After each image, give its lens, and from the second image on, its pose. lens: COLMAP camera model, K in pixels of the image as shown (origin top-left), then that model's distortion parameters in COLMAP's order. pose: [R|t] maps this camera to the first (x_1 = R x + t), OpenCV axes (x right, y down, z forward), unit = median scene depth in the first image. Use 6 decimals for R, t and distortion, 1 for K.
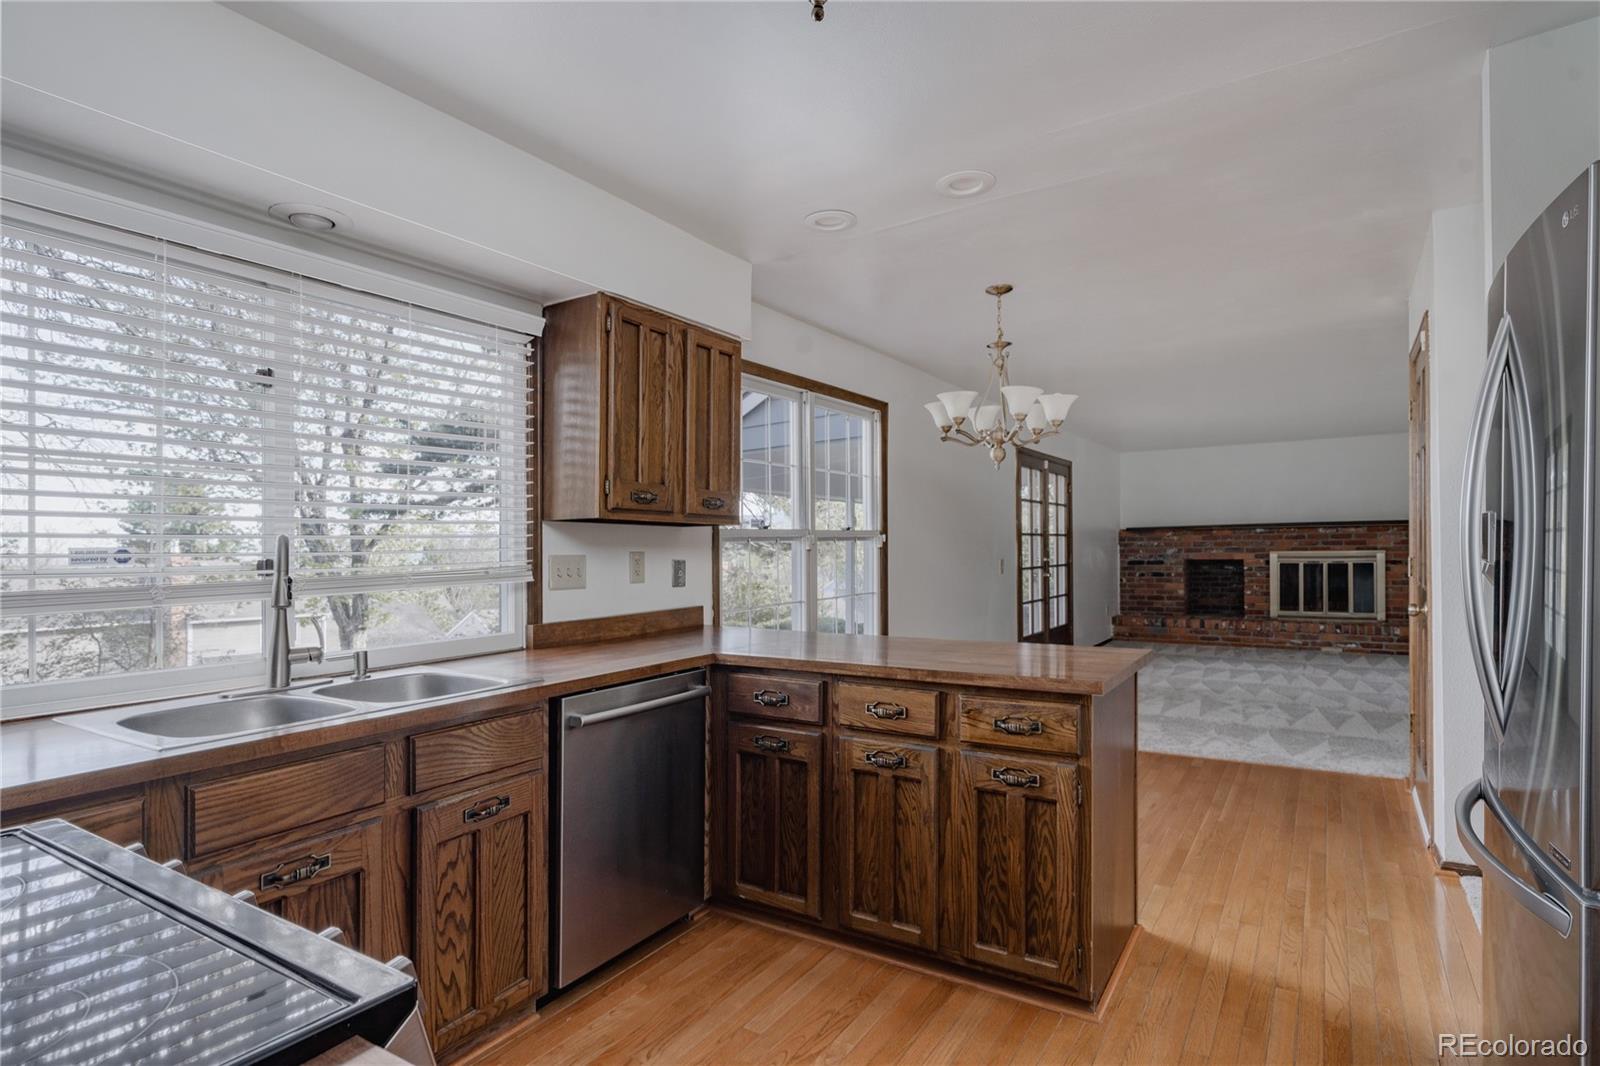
lens RADIAL K [[829.8, 0, 800.4], [0, 829.8, 539.4], [0, 0, 1]] dist [-0.002924, -0.000425]
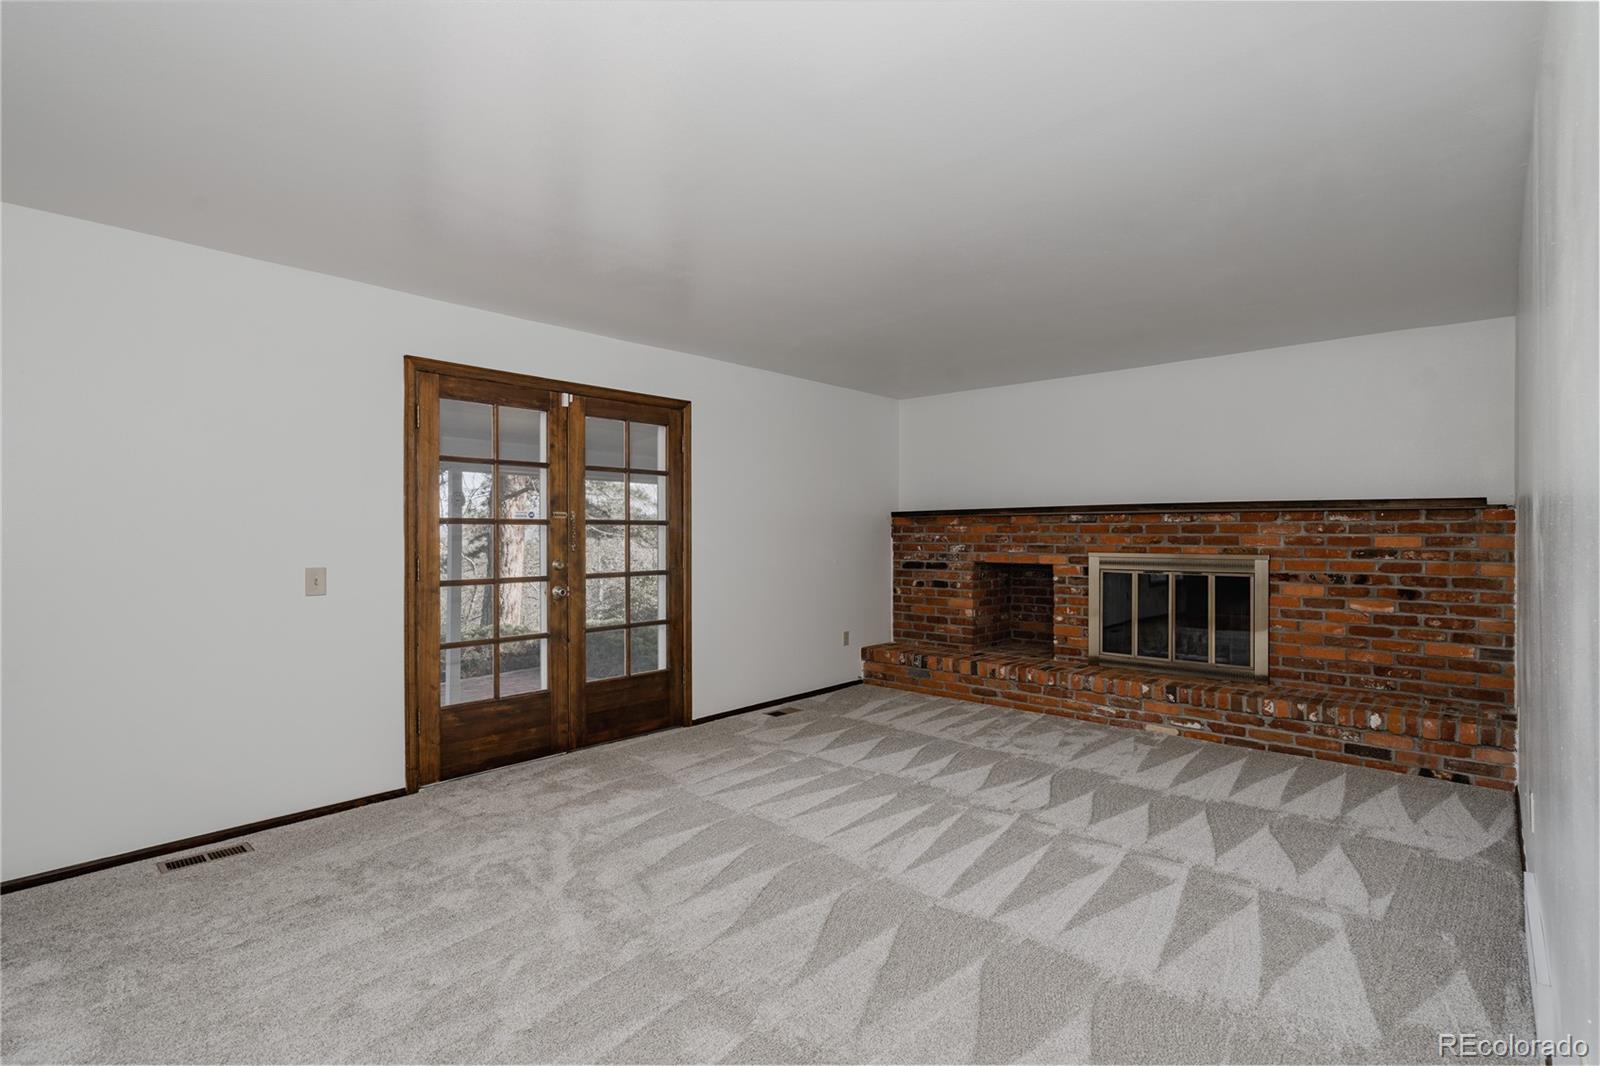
lens RADIAL K [[778.3, 0, 799.9], [0, 778.3, 526.9], [0, 0, 1]] dist [0.002967, 0.000237]
pose [[0.987950, 0.010137, -0.154441, 0.441404], [-0.009135, 0.999932, 0.007191, -0.006334], [0.154504, -0.005694, 0.987976, 0.403387]]
